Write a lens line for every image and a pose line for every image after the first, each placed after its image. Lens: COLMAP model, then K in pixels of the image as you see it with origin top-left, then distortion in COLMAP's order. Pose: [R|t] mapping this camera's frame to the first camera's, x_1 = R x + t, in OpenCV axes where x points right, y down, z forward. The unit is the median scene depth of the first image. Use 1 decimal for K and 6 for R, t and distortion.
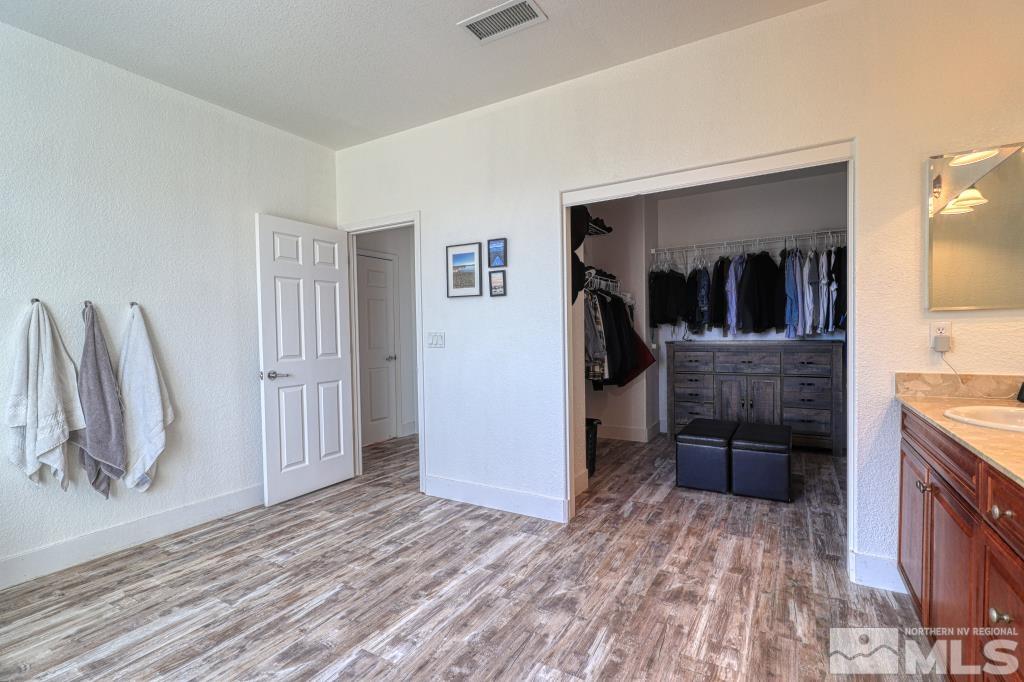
lens RADIAL K [[472.3, 0, 512.2], [0, 472.3, 342.9], [0, 0, 1]] dist [0.002087, 0.001242]
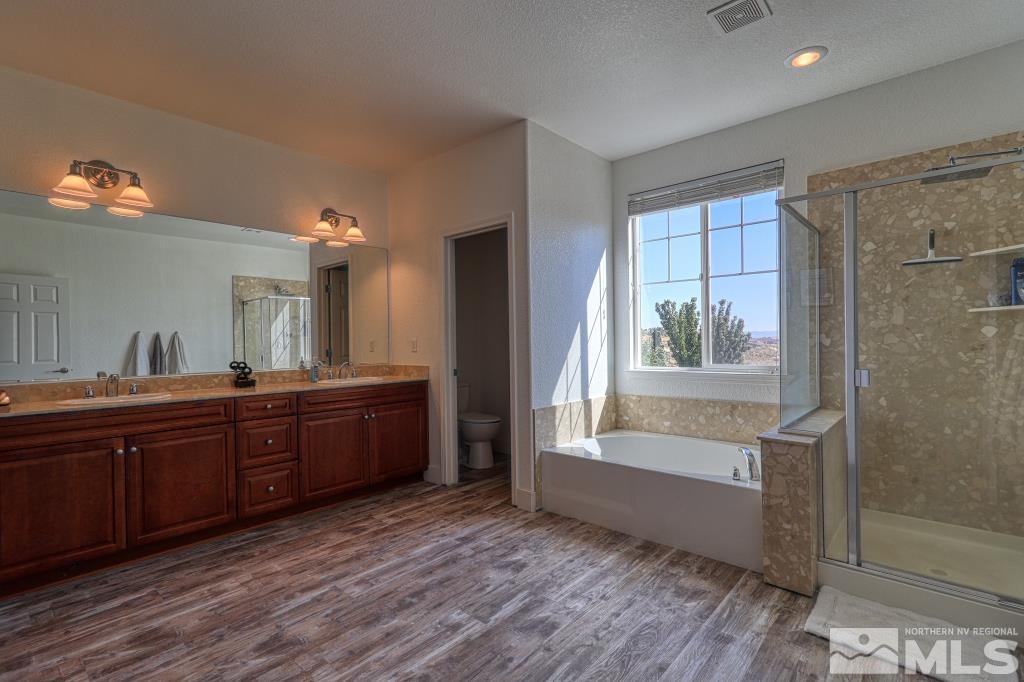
lens RADIAL K [[472.3, 0, 512.4], [0, 472.3, 344.7], [0, 0, 1]] dist [0.002087, 0.001242]
pose [[-0.979898, 0.029867, 0.197251, -0.572892], [0.035460, 0.999061, 0.024883, -0.029659], [-0.196323, 0.031377, -0.980037, 1.910144]]
